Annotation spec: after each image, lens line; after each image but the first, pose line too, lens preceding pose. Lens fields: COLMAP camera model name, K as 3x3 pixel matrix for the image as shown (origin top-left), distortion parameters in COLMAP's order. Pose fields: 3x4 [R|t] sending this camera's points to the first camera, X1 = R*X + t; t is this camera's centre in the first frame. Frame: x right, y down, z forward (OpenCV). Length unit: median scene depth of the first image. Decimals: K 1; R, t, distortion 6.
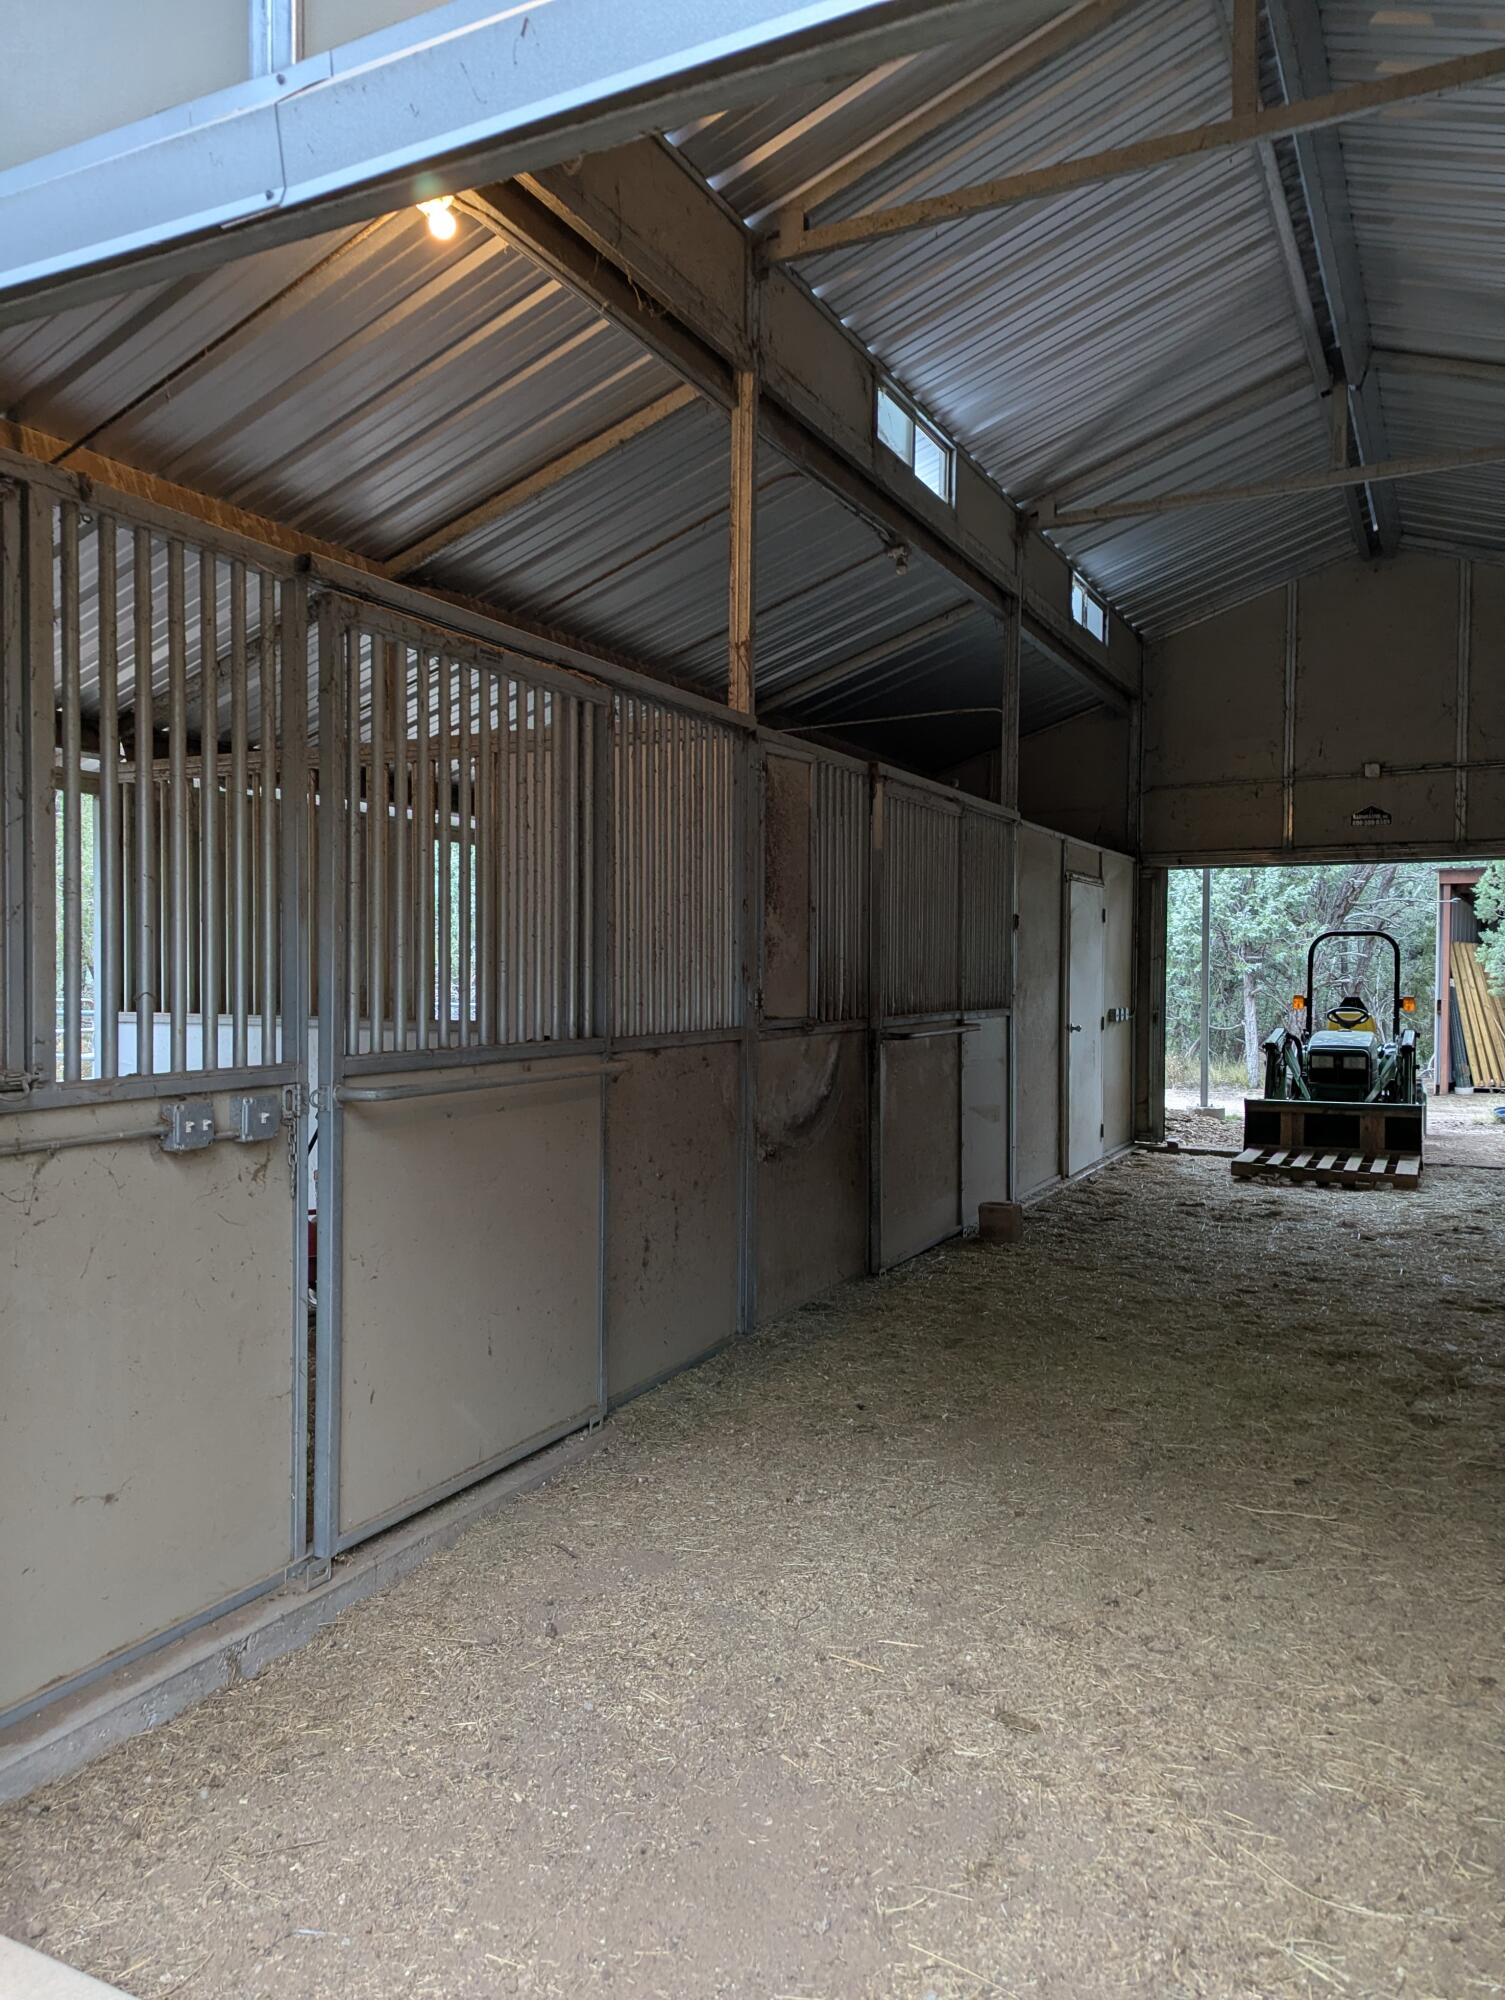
lens RADIAL K [[1418.4, 0, 754.7], [0, 1418.4, 998.5], [0, 0, 1]] dist [0.049749, -0.006427]
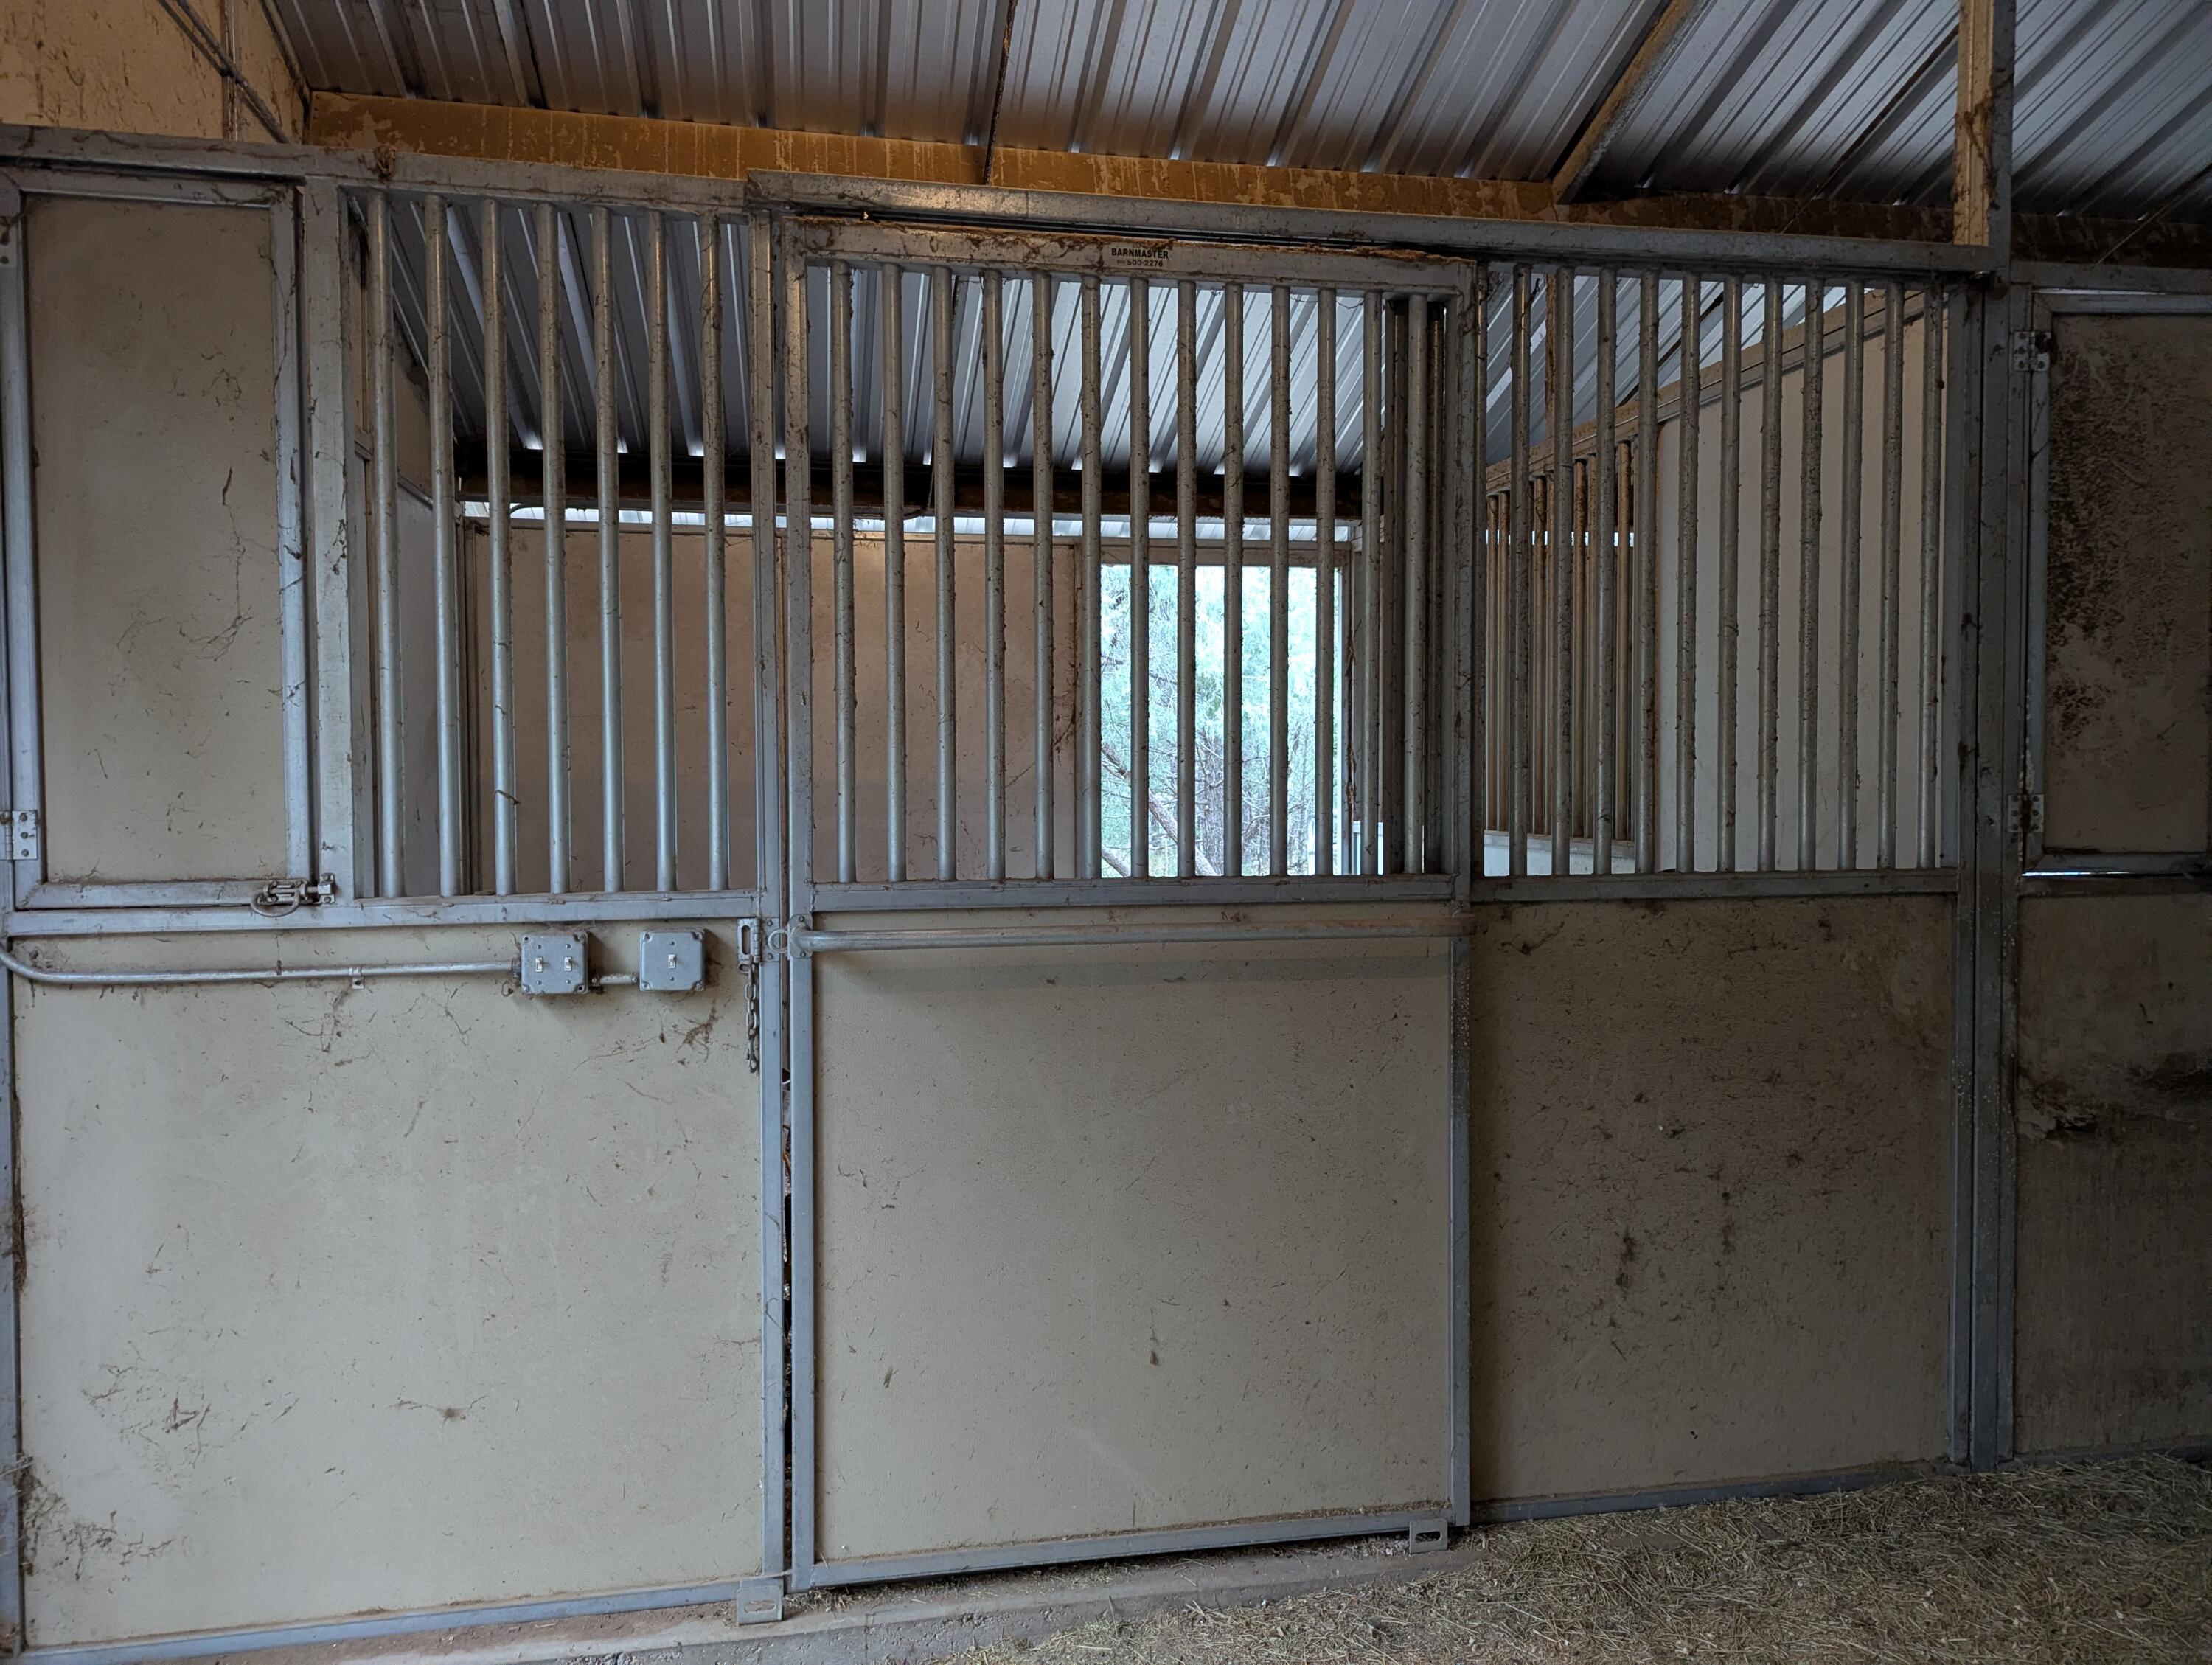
lens RADIAL K [[1551.9, 0, 1103.0], [0, 1551.9, 826.7], [0, 0, 1]] dist [0.064392, -0.050662]
pose [[0.599954, 0.018670, -0.799817, 0.321641], [-0.009373, 0.999823, 0.016308, -0.000917], [0.799980, -0.002288, 0.600022, 0.514121]]
